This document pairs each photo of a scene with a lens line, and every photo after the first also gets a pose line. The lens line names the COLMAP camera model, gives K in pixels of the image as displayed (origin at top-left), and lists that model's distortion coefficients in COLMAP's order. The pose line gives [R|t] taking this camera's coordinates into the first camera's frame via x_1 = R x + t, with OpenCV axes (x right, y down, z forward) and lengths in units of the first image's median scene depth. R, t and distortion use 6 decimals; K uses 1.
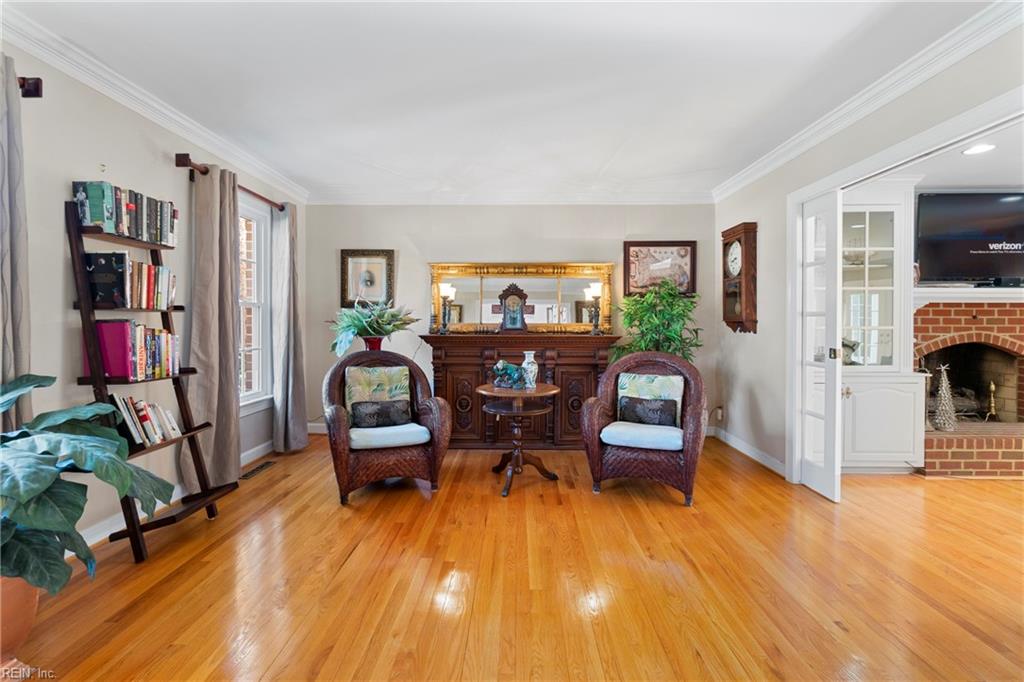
lens RADIAL K [[444.3, 0, 511.7], [0, 444.3, 329.8], [0, 0, 1]] dist [-0.000785, 0.000203]
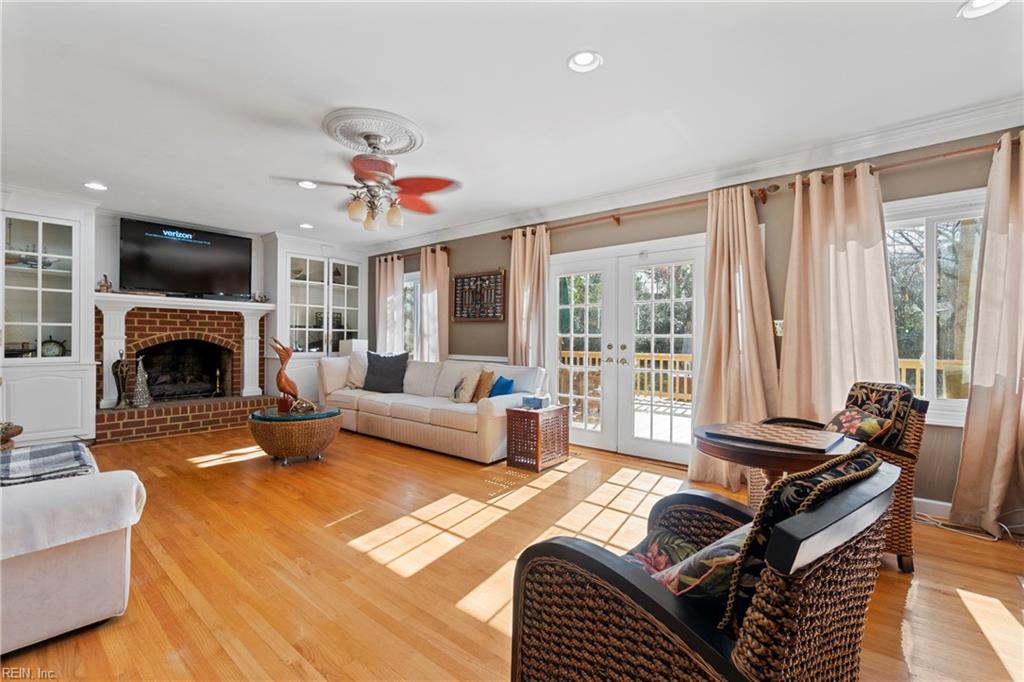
lens RADIAL K [[444.3, 0, 508.4], [0, 444.3, 339.7], [0, 0, 1]] dist [-0.000785, 0.000203]
pose [[0.635311, 0.004857, 0.772241, 0.623452], [0.005159, 0.999931, -0.010533, 0.048879], [-0.772239, 0.010676, 0.635242, -0.590339]]
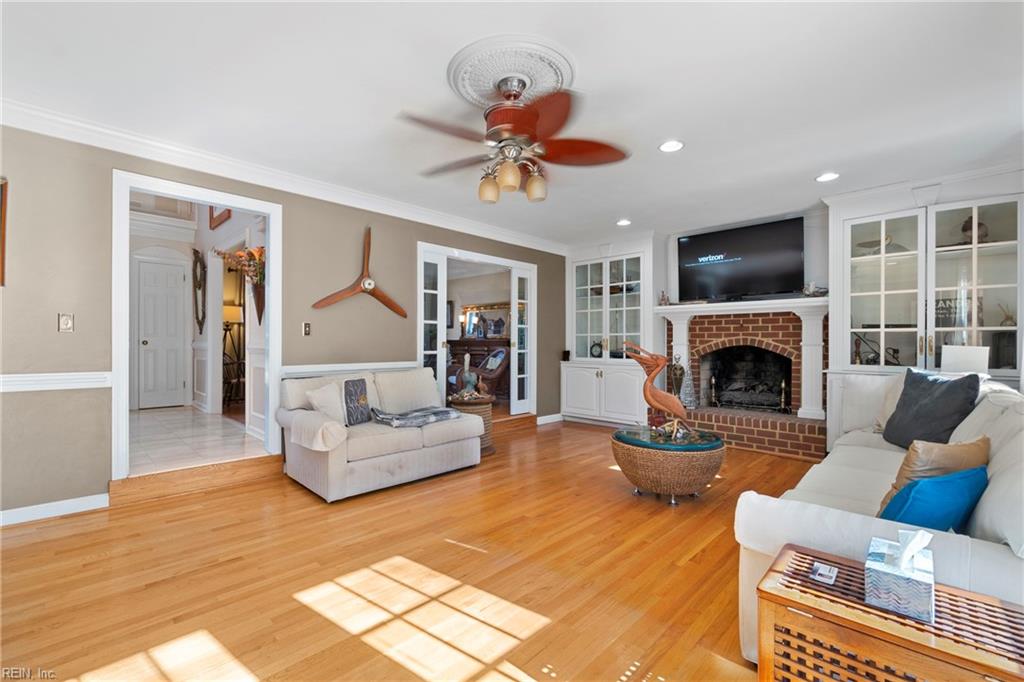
lens RADIAL K [[444.3, 0, 505.1], [0, 444.3, 344.4], [0, 0, 1]] dist [-0.000785, 0.000203]
pose [[0.720947, 0.004558, -0.692975, 1.431888], [-0.014115, 0.999867, -0.008109, 0.044914], [0.692846, 0.015627, 0.720916, -0.365929]]
